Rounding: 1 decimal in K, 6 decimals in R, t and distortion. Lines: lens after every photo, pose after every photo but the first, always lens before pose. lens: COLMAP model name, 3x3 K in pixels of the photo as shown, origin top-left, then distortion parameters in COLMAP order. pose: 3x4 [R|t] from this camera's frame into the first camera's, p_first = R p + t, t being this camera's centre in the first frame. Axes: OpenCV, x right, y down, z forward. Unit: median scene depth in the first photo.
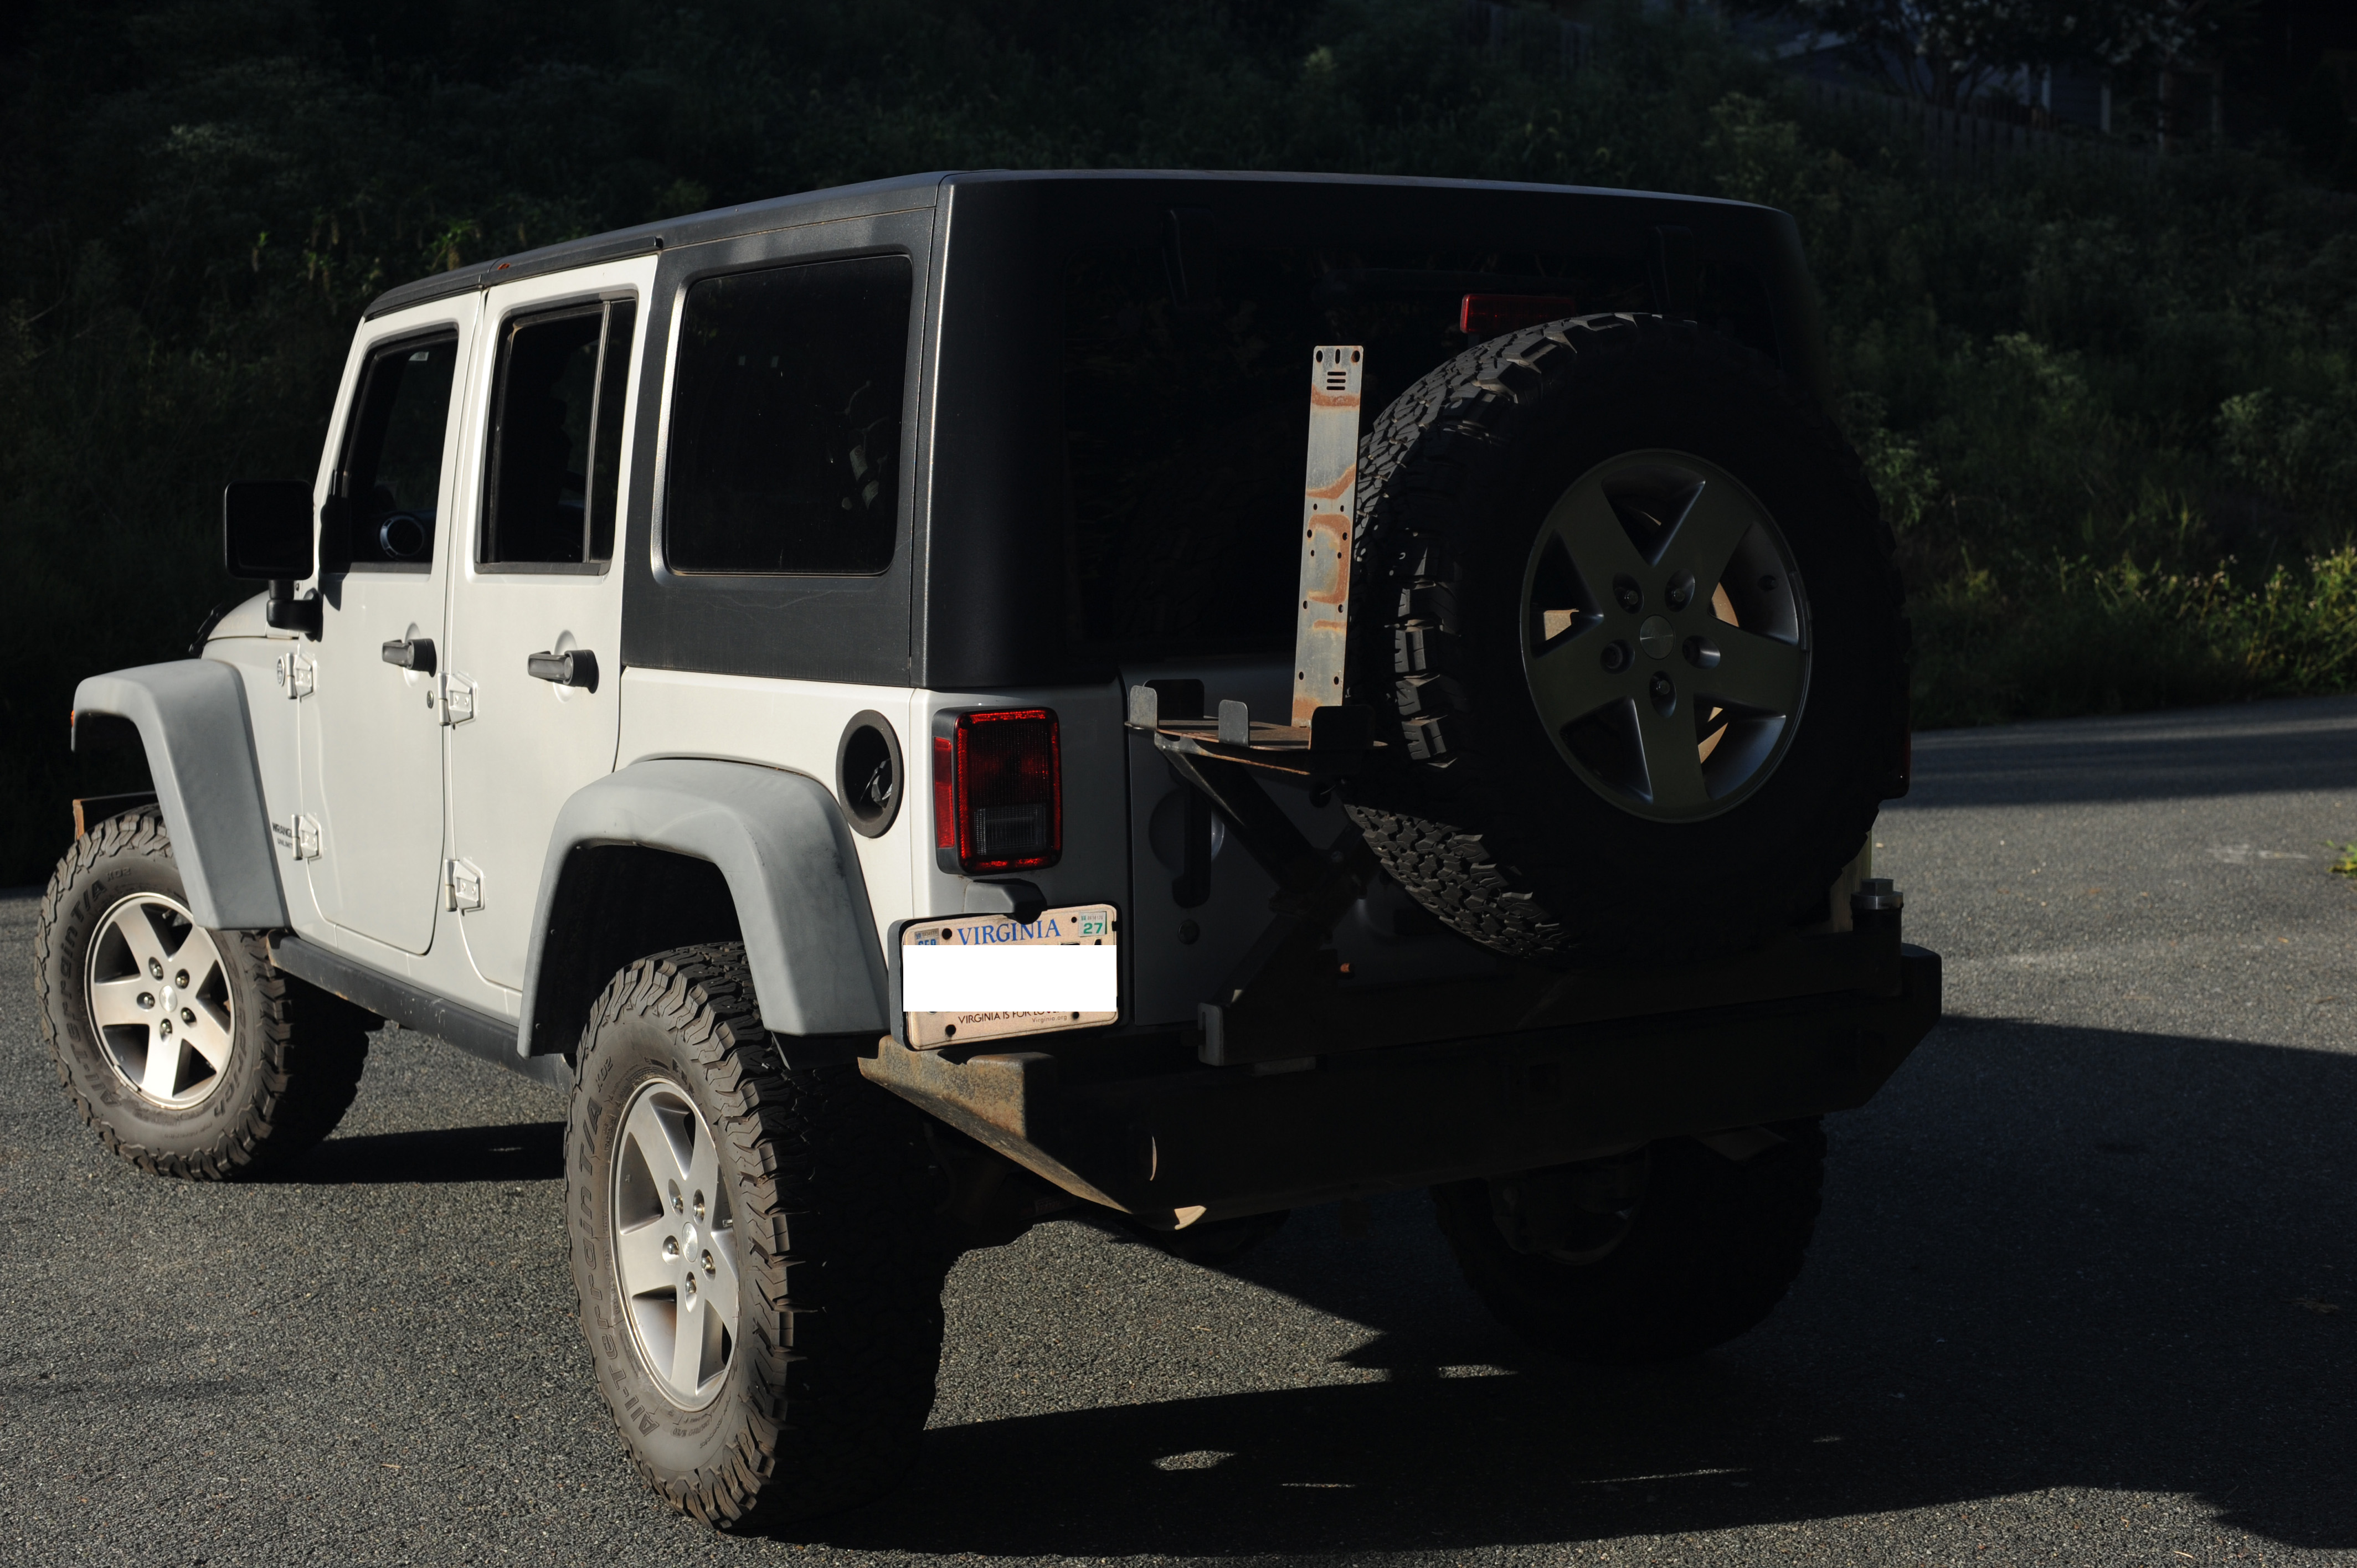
lens RADIAL K [[3399.2, 0, 1178.5], [0, 3399.2, 784.0], [0, 0, 1]] dist [-0.028416, 0.082067]
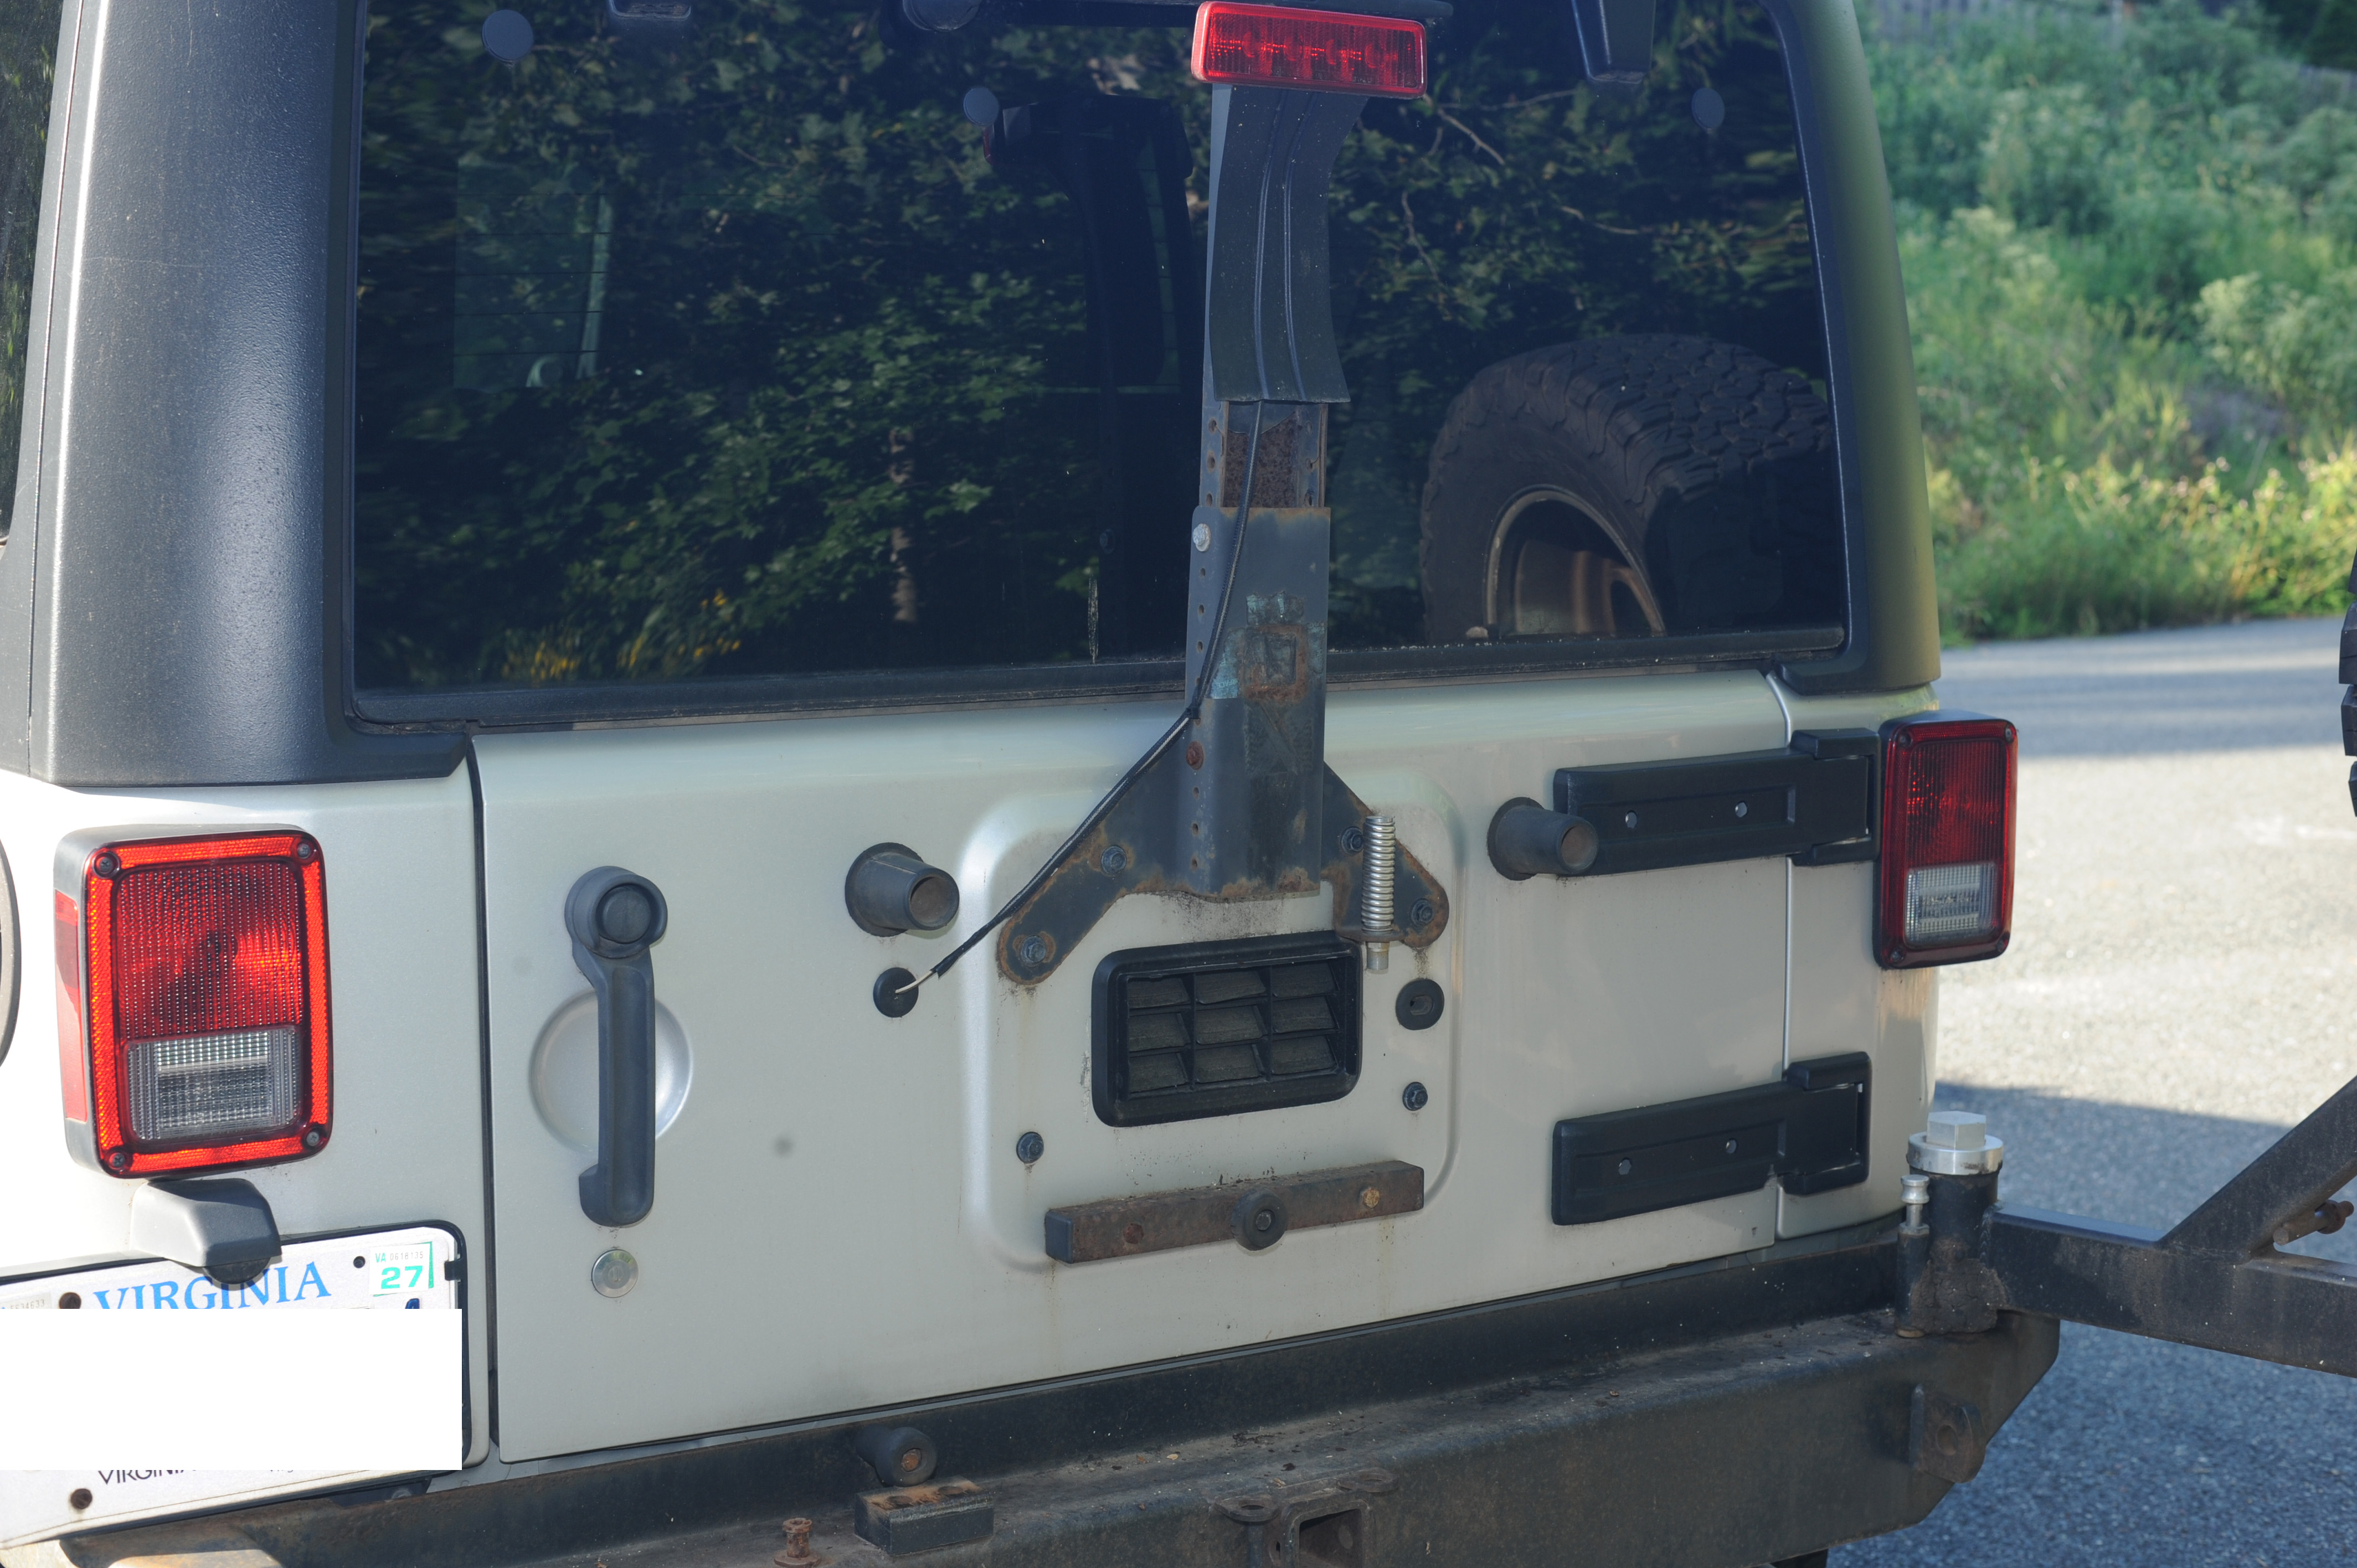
lens RADIAL K [[3399.2, 0, 1178.5], [0, 3399.2, 784.0], [0, 0, 1]] dist [-0.028416, 0.082067]
pose [[0.999651, 0.012022, 0.023517, 0.015572], [-0.012852, 0.999289, 0.035450, -0.009900], [-0.023074, -0.035739, 0.999095, 0.107046]]
